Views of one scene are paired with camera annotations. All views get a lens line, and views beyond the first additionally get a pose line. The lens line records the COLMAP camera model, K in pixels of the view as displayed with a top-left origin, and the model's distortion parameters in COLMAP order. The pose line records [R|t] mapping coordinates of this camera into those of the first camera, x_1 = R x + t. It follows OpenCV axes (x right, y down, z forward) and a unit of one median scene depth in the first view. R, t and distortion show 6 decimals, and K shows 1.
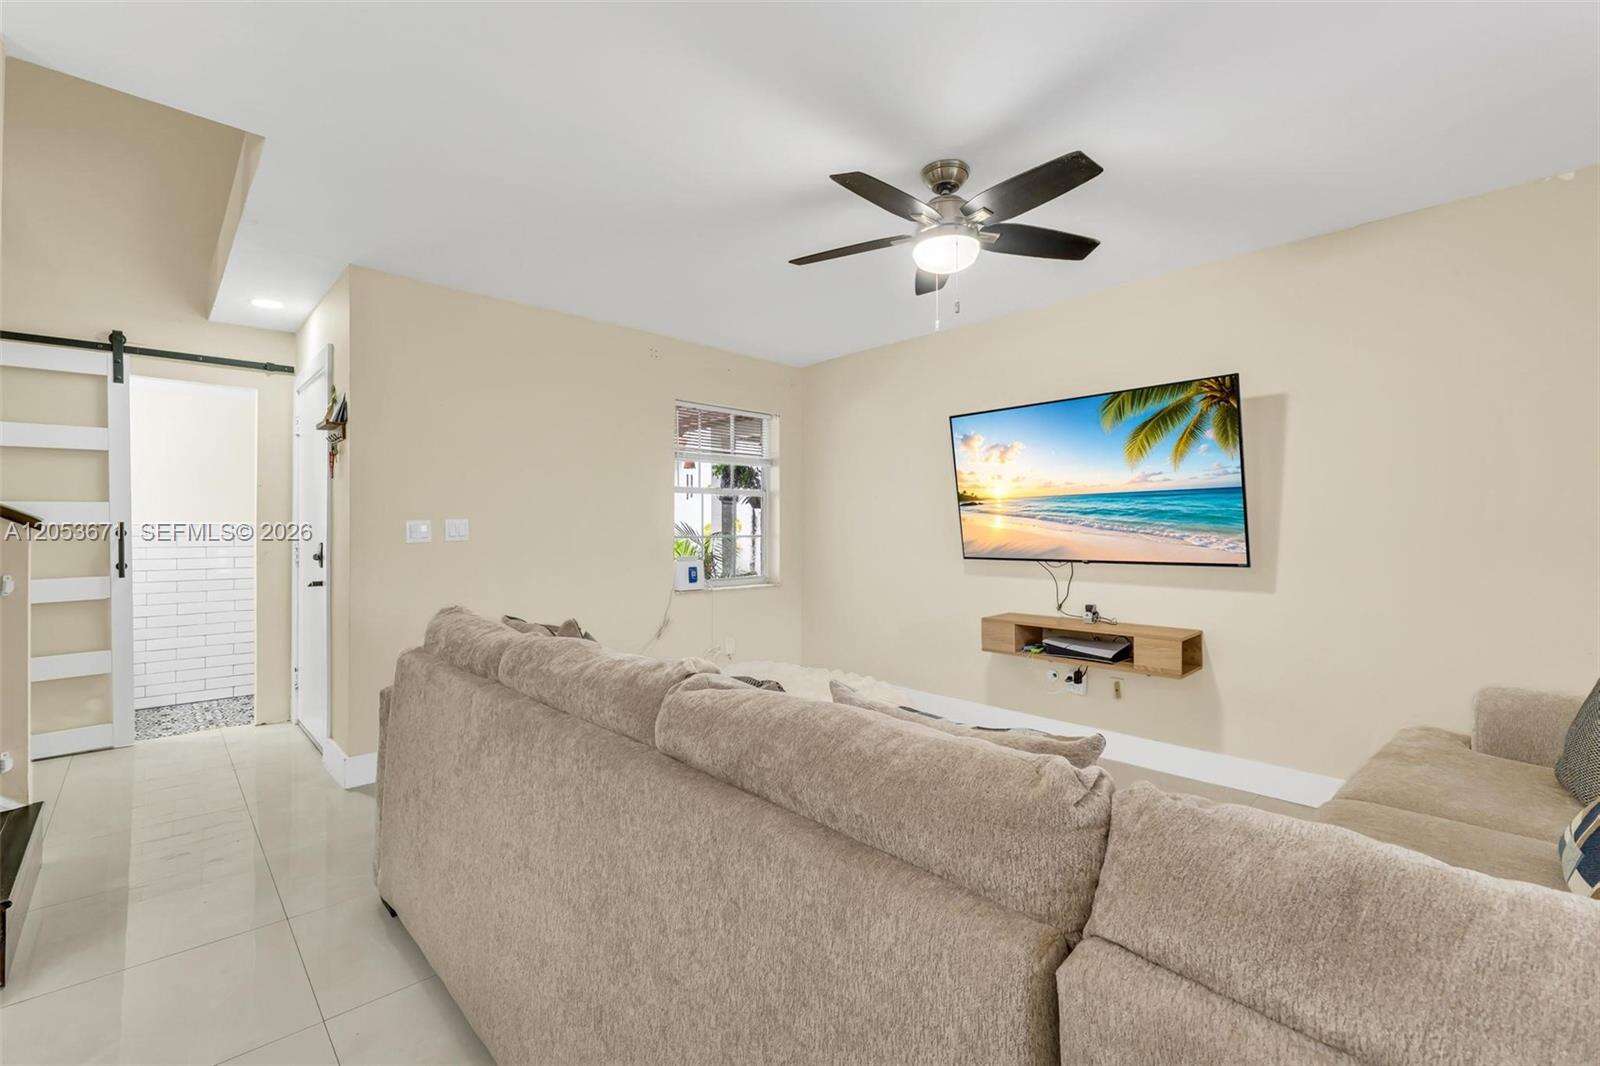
lens RADIAL K [[686.1, 0, 796.4], [0, 686.1, 520.5], [0, 0, 1]] dist [-0.001619, -0.000387]
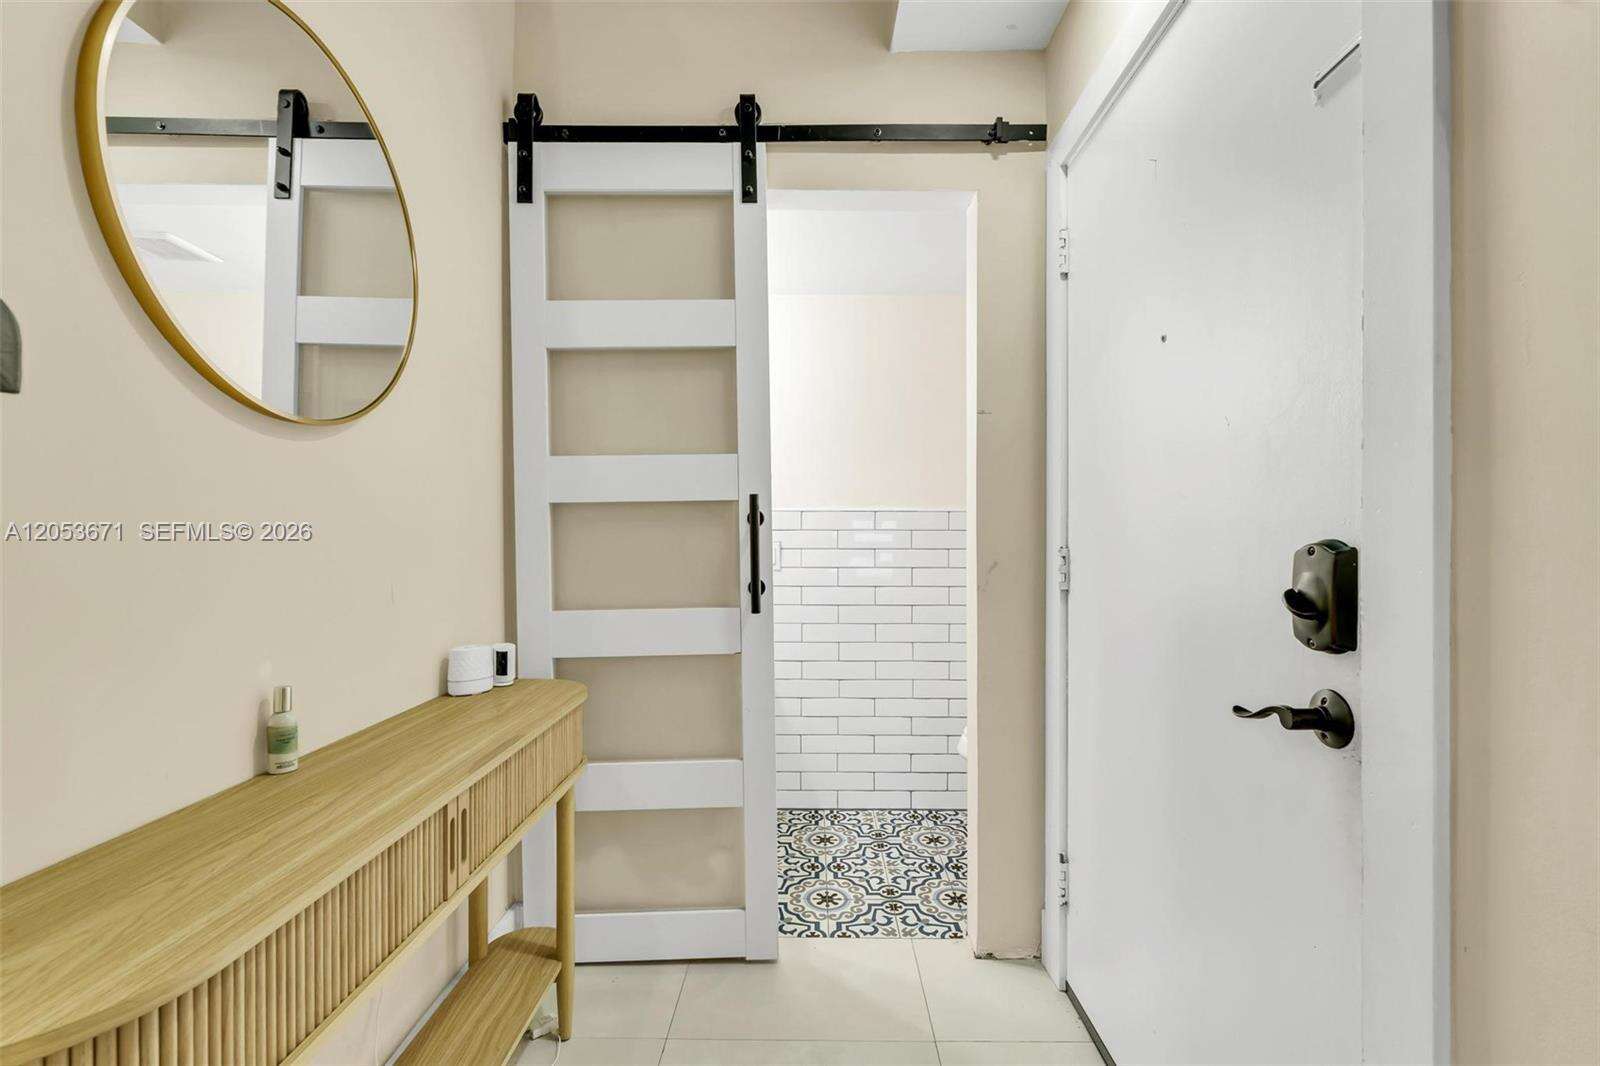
lens RADIAL K [[665.5, 0, 800.0], [0, 665.5, 533.0], [0, 0, 1]] dist [-0.001455, -0.000079]
pose [[0.712169, 0.000868, -0.702007, -0.640557], [0.004617, 0.999972, 0.005920, 0.026031], [0.701993, -0.007457, 0.712145, 0.693851]]
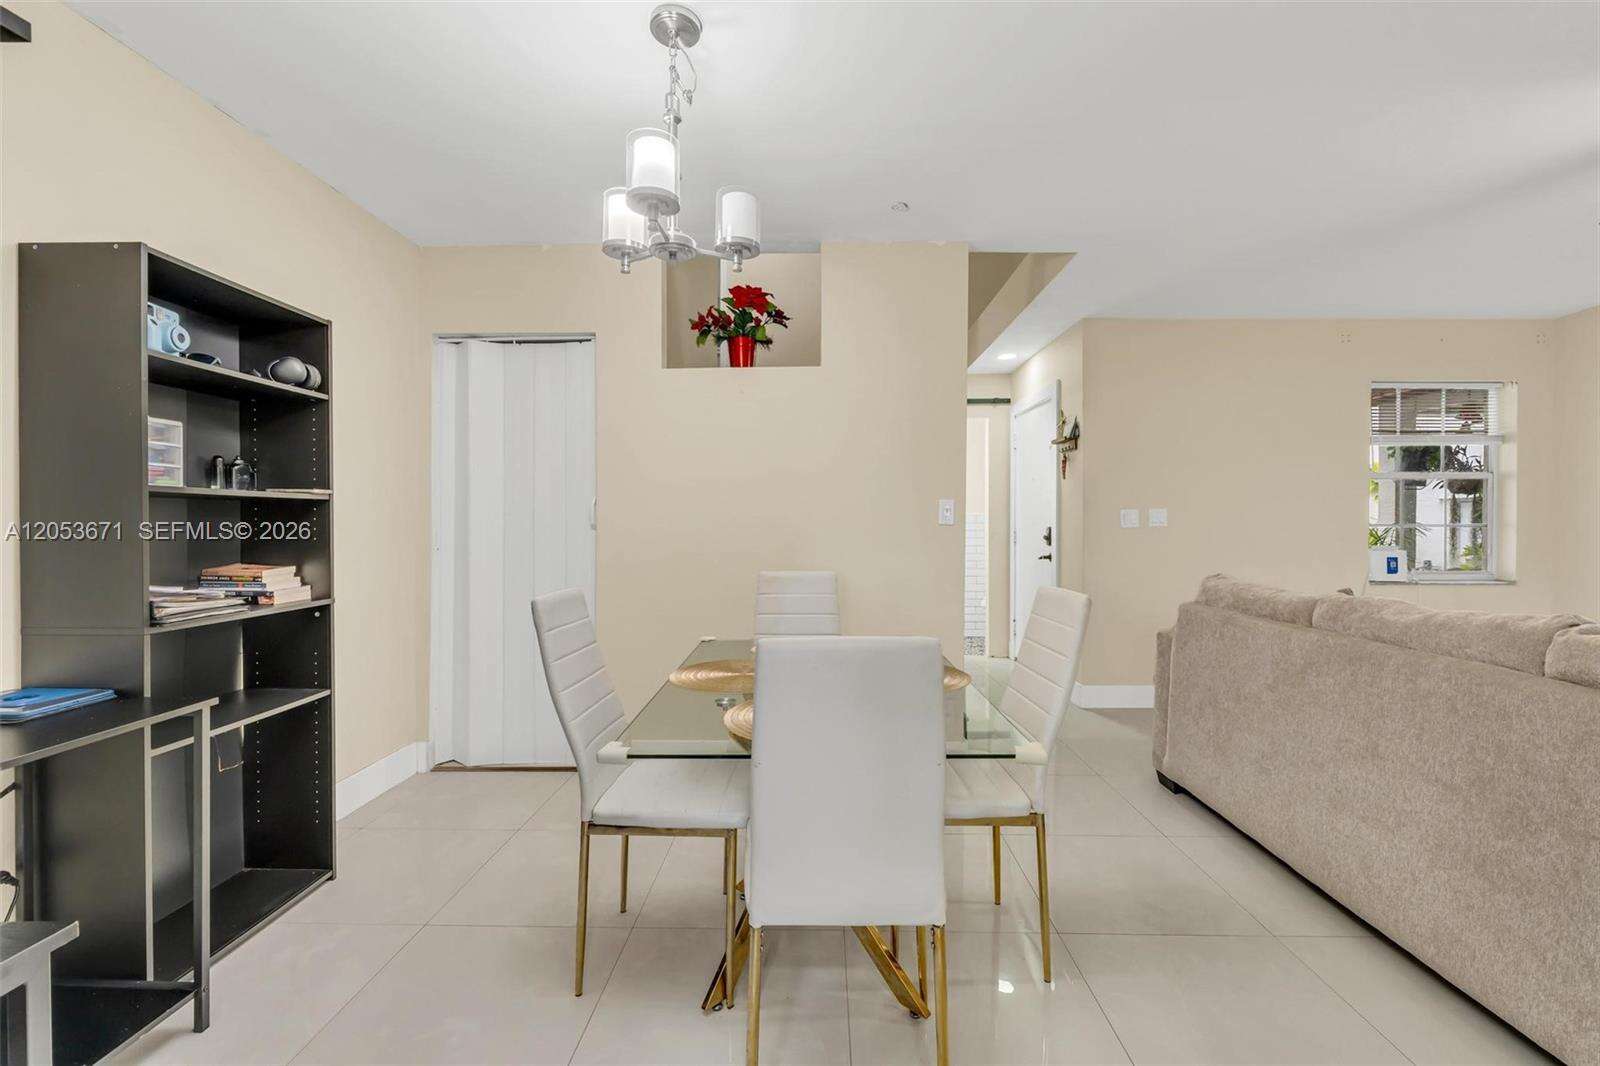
lens RADIAL K [[673.1, 0, 807.3], [0, 673.1, 522.4], [0, 0, 1]] dist [-0.005960, -0.000343]
pose [[0.714468, 0.003113, -0.699661, -0.098694], [0.007020, 0.999908, 0.011618, 0.003941], [0.699633, -0.013212, 0.714380, -0.278814]]
